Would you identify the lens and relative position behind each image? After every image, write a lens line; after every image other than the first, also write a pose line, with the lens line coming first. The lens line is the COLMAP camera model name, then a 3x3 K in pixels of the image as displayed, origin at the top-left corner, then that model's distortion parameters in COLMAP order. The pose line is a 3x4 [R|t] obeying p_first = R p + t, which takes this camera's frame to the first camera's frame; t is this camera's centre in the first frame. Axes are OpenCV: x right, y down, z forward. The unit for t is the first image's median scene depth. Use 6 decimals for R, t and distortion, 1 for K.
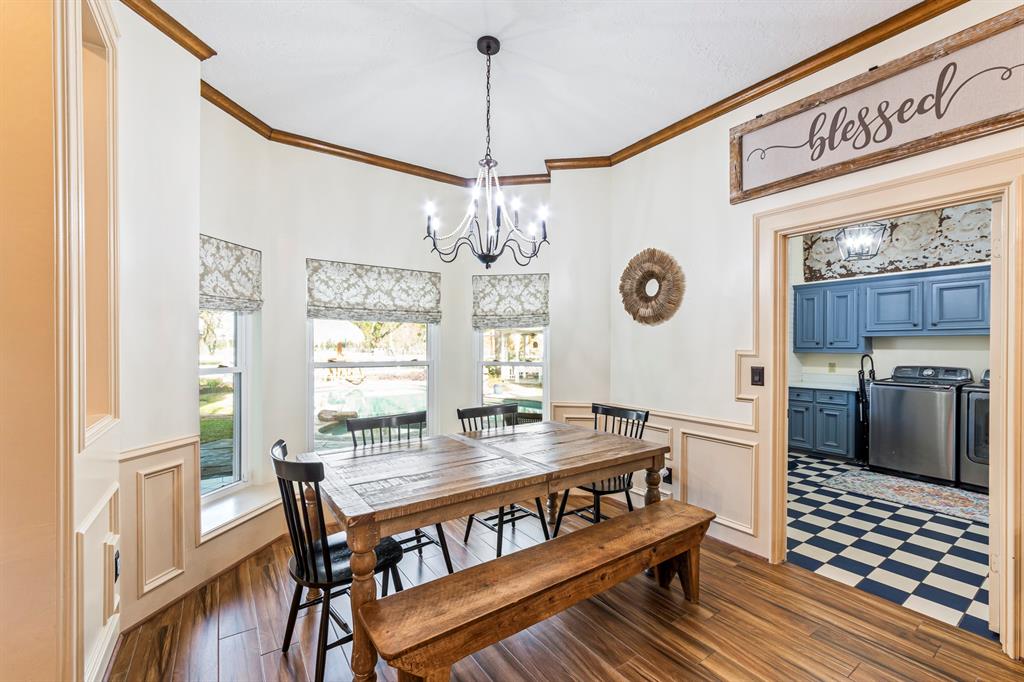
lens RADIAL K [[426.6, 0, 515.5], [0, 426.6, 348.2], [0, 0, 1]] dist [-0.002243, 0.000129]
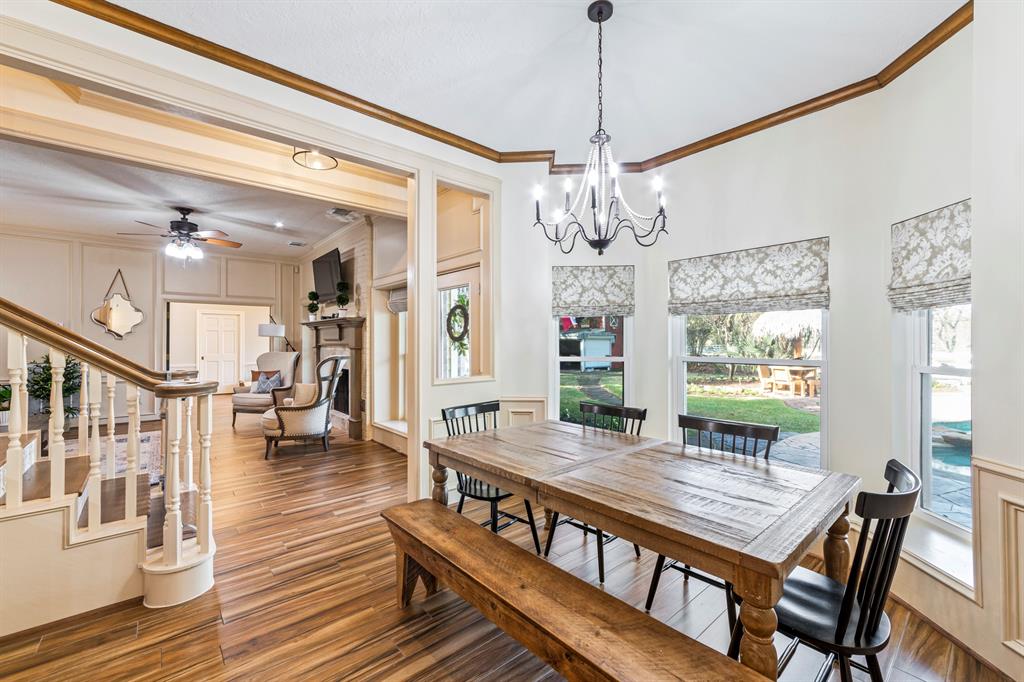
lens RADIAL K [[419.1, 0, 517.2], [0, 419.1, 341.6], [0, 0, 1]] dist [0.000762, 0.000107]
pose [[0.104943, -0.003874, -0.994471, 0.546667], [-0.000700, 0.999992, -0.003970, 0.001109], [0.994478, 0.001112, 0.104939, 0.494070]]
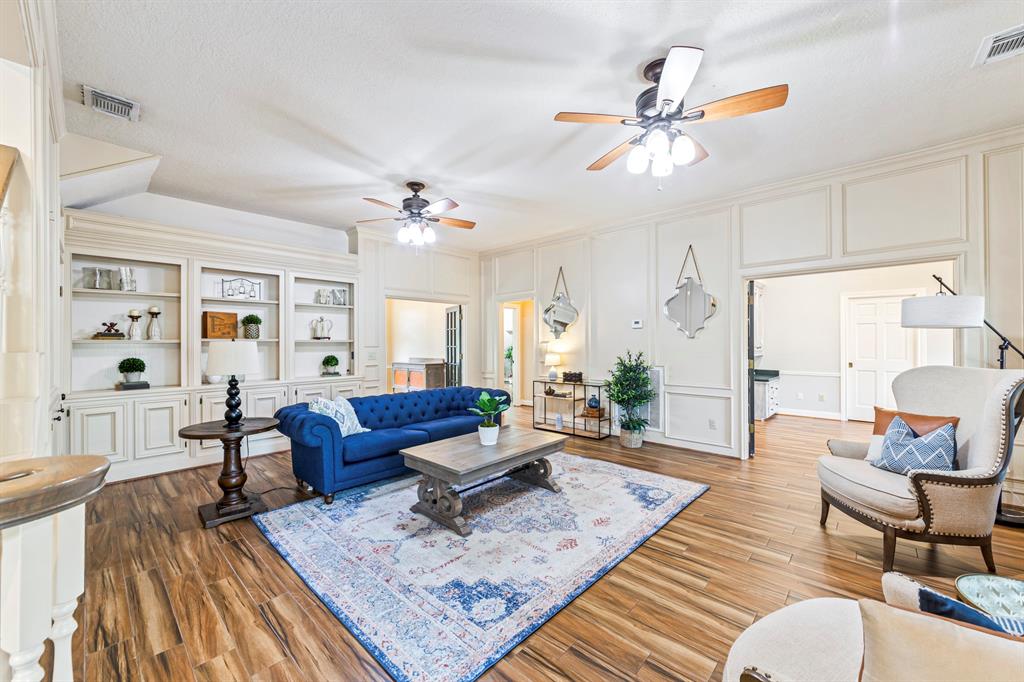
lens RADIAL K [[396.6, 0, 514.3], [0, 396.6, 342.4], [0, 0, 1]] dist [-0.000425, -0.000012]
pose [[-0.976639, 0.003085, -0.214864, -0.676208], [0.003155, 0.999995, 0.000019, -0.003033], [0.214863, -0.000659, -0.976644, 0.081698]]
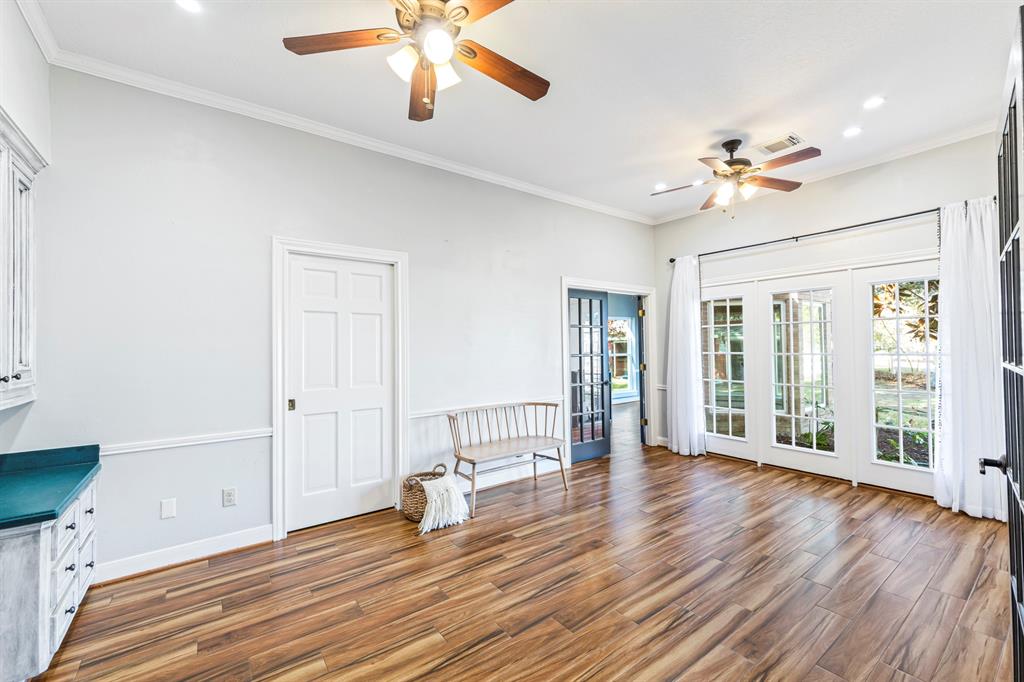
lens RADIAL K [[419.1, 0, 517.2], [0, 419.1, 341.6], [0, 0, 1]] dist [0.000762, 0.000107]
pose [[0.029409, -0.018339, -0.999399, -1.738061], [0.007005, 0.999811, -0.018140, -0.002256], [0.999543, -0.006468, 0.029532, -0.956377]]
